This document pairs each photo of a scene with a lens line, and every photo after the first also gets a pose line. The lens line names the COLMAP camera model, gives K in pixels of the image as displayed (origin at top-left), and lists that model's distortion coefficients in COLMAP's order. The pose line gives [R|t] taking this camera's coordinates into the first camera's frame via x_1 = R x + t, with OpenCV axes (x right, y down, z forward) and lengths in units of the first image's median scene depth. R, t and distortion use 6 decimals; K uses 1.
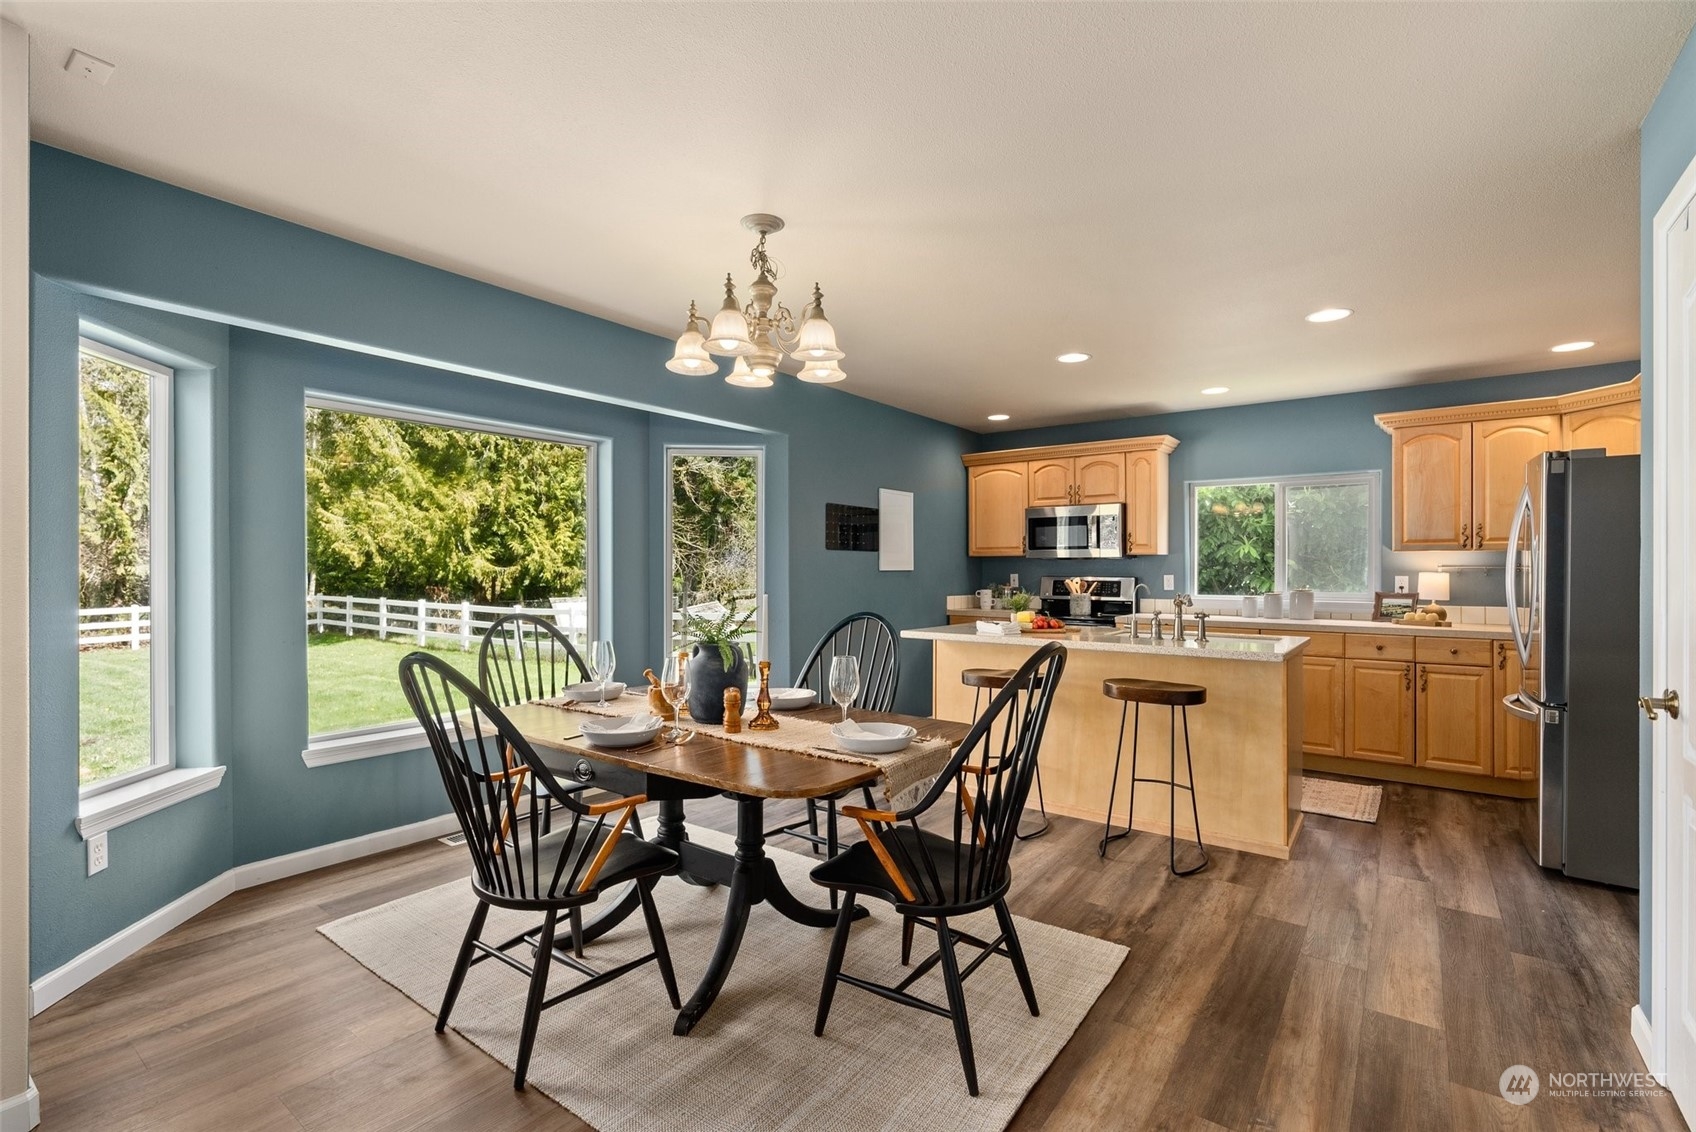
lens RADIAL K [[765.0, 0, 848.0], [0, 765.0, 566.0], [0, 0, 1]] dist [-0.000191, -0.000032]
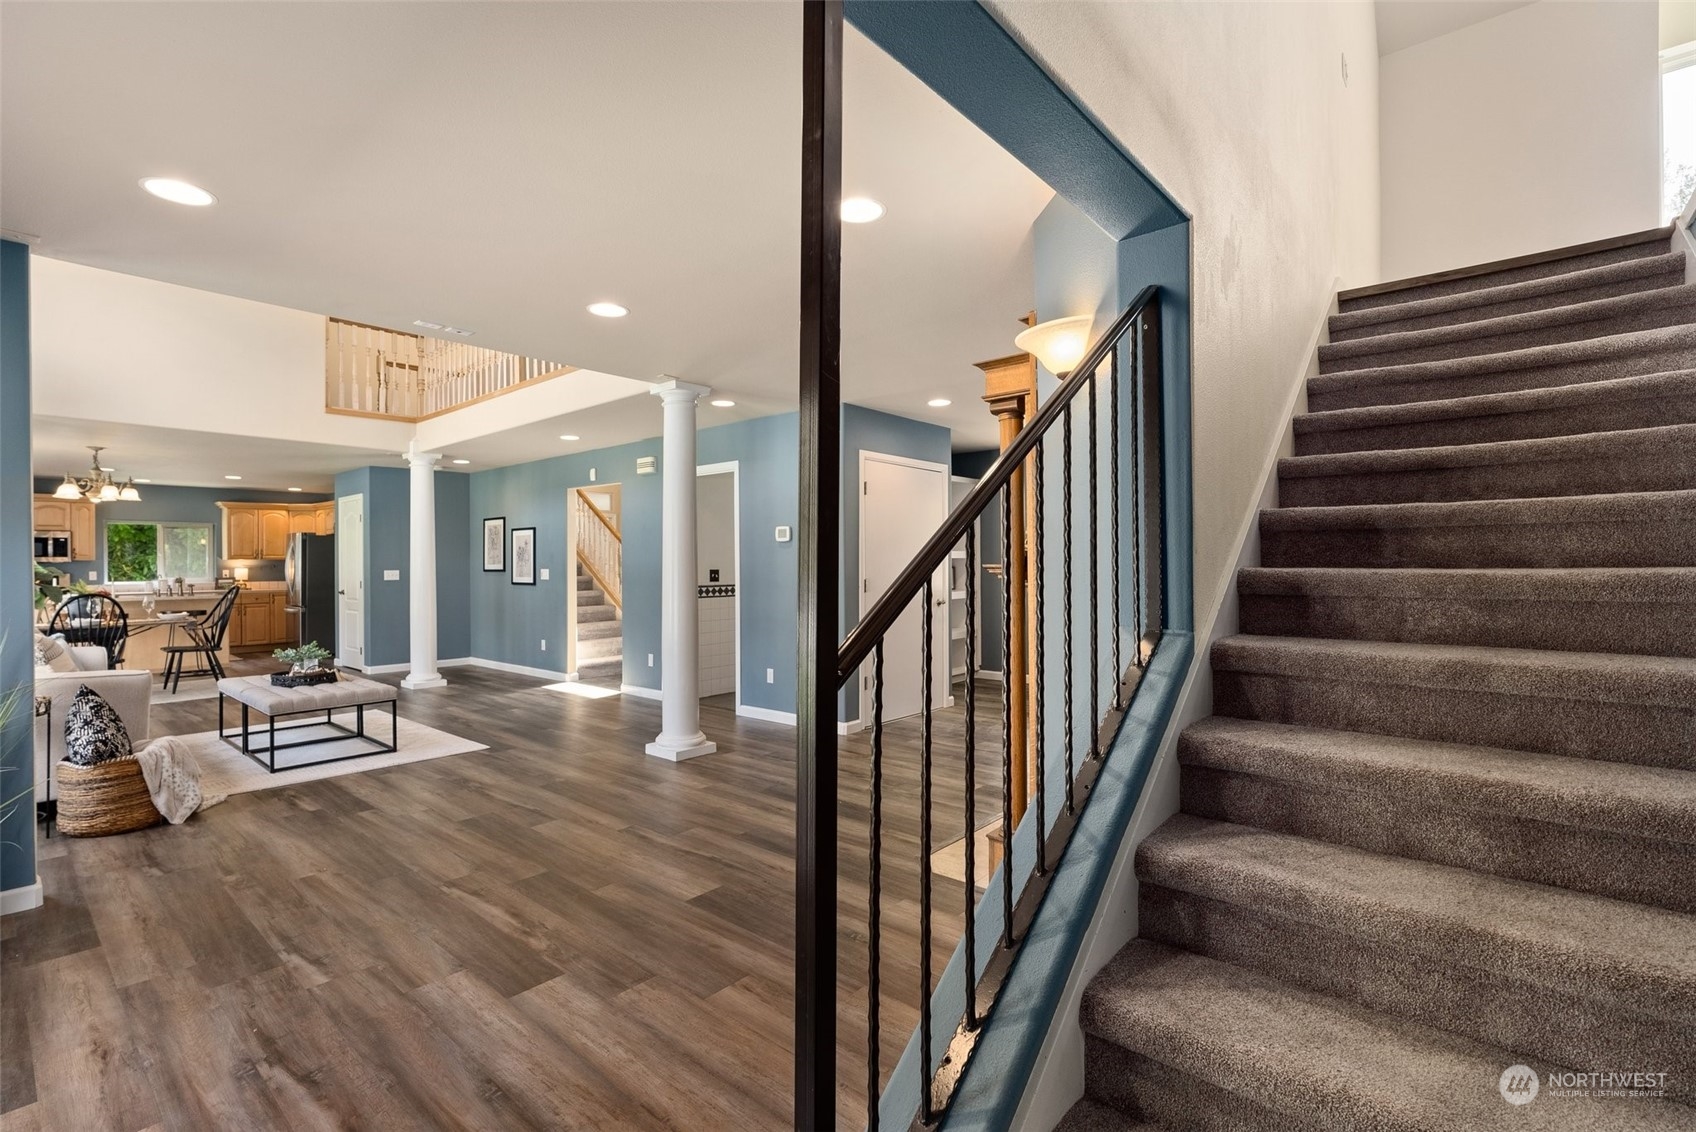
lens RADIAL K [[765.0, 0, 848.0], [0, 765.0, 566.0], [0, 0, 1]] dist [-0.000191, -0.000032]
pose [[0.077012, -0.005645, 0.997014, -1.510822], [0.005960, 0.999969, 0.005201, -0.000162], [-0.997012, 0.005541, 0.077043, -1.109326]]
